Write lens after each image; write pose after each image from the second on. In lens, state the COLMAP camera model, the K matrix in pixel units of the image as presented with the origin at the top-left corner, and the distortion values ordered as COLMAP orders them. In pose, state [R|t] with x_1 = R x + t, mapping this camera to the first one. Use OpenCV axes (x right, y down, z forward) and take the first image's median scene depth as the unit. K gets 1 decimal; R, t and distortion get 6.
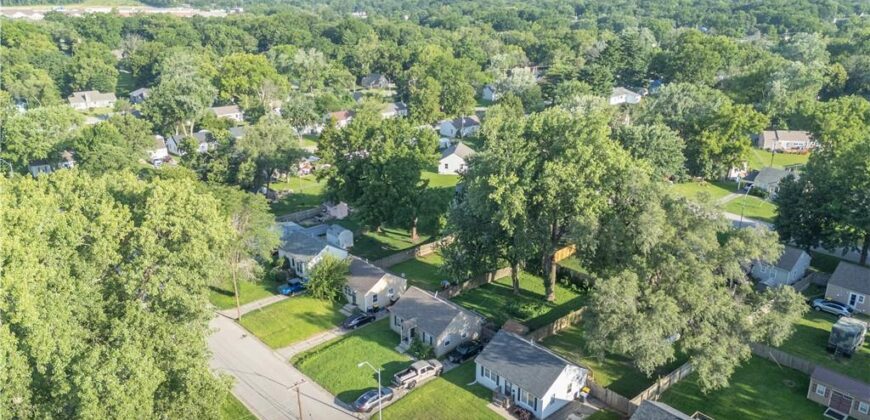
lens RADIAL K [[641.4, 0, 434.0], [0, 641.4, 209.7], [0, 0, 1]] dist [0.069825, -0.066357]
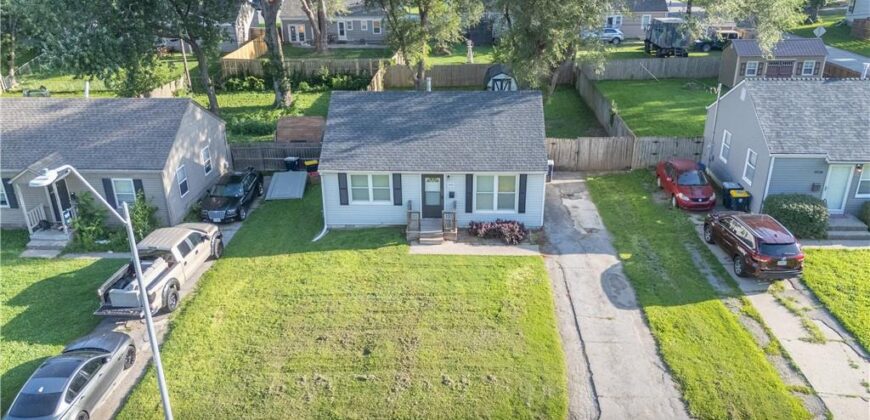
lens RADIAL K [[641.4, 0, 434.7], [0, 641.4, 209.8], [0, 0, 1]] dist [0.069825, -0.066357]
pose [[0.697089, -0.290858, 0.655339, -0.111027], [0.245184, 0.955620, 0.163328, 0.169735], [-0.673760, 0.046825, 0.737465, 0.546130]]
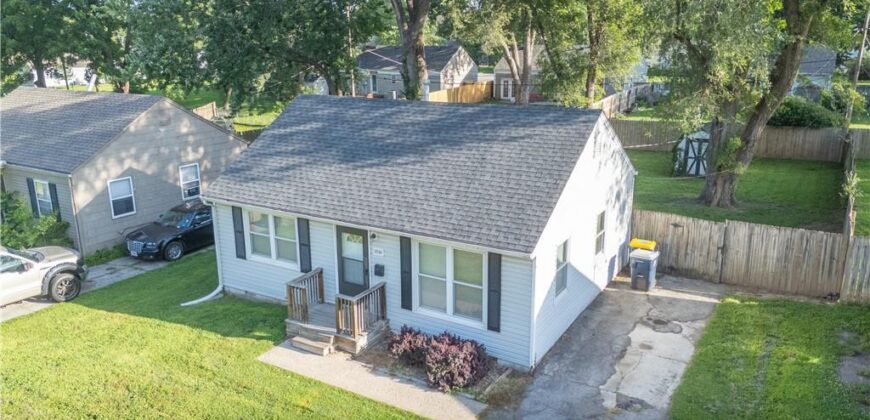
lens RADIAL K [[641.4, 0, 435.8], [0, 641.4, 207.7], [0, 0, 1]] dist [0.069825, -0.066357]
pose [[0.953955, -0.086163, 0.287308, 0.061511], [0.105903, 0.992917, -0.053858, 0.208465], [-0.280632, 0.081805, 0.956323, 0.597096]]
